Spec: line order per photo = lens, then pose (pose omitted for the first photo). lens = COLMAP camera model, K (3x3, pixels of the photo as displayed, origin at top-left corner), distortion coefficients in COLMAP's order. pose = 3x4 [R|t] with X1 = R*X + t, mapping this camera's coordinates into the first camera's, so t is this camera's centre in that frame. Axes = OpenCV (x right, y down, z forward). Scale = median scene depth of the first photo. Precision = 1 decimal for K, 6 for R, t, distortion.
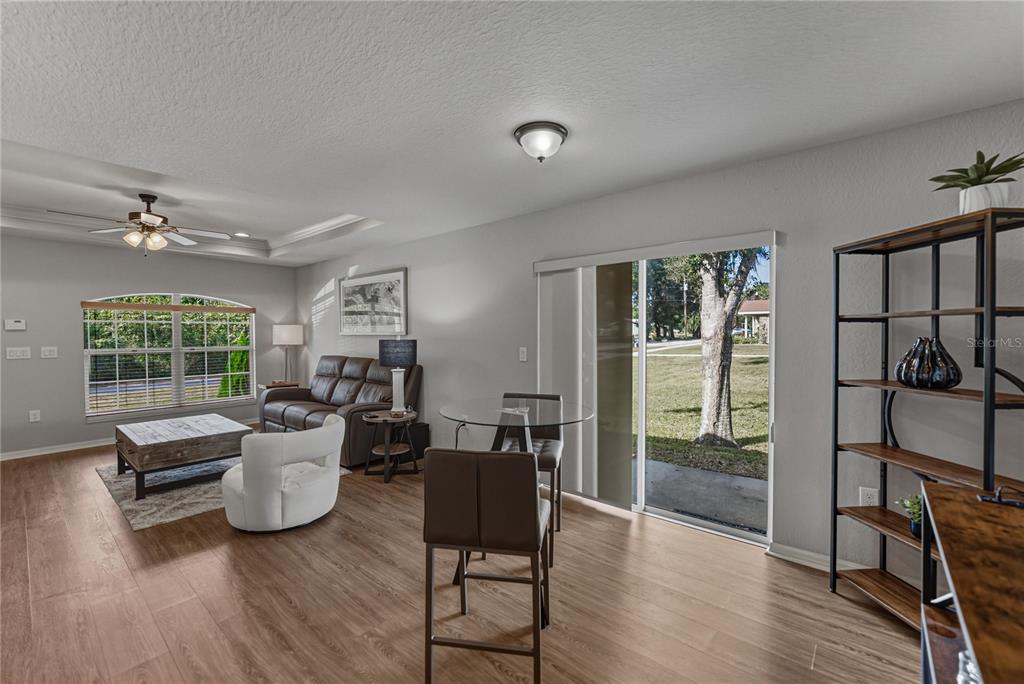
lens RADIAL K [[444.8, 0, 512.0], [0, 444.8, 342.0], [0, 0, 1]] dist [0.012808, 0.000190]
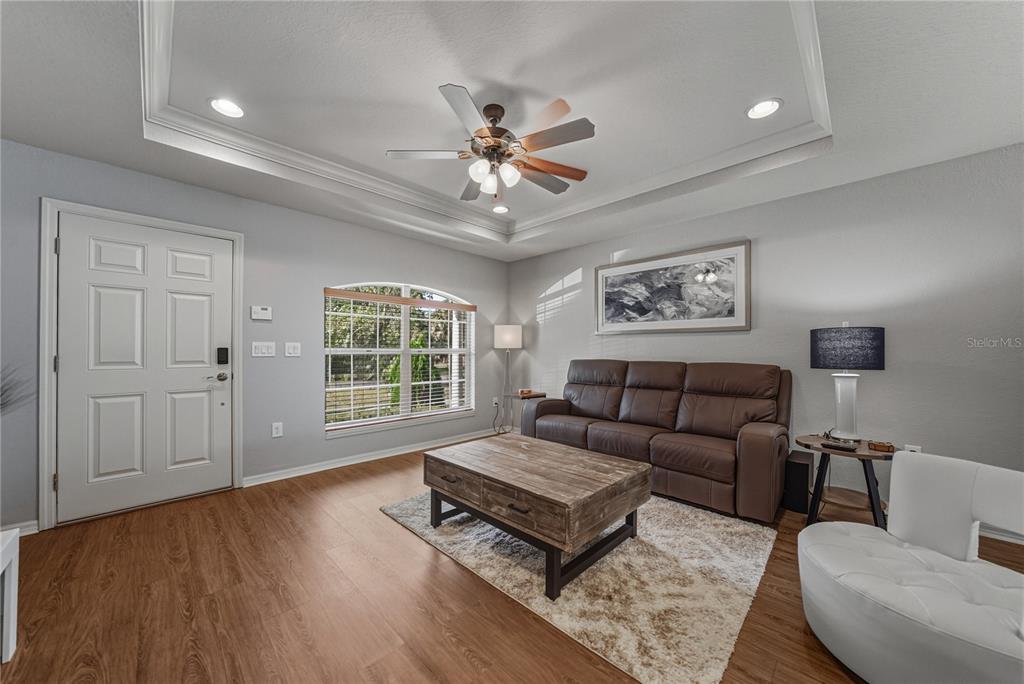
lens RADIAL K [[373.9, 0, 515.5], [0, 373.9, 343.3], [0, 0, 1]] dist [-0.009836, 0.000145]
pose [[0.998760, 0.006477, -0.049357, -0.548357], [-0.008557, 0.999079, -0.042046, 0.033037], [0.049039, 0.042416, 0.997896, 0.331250]]
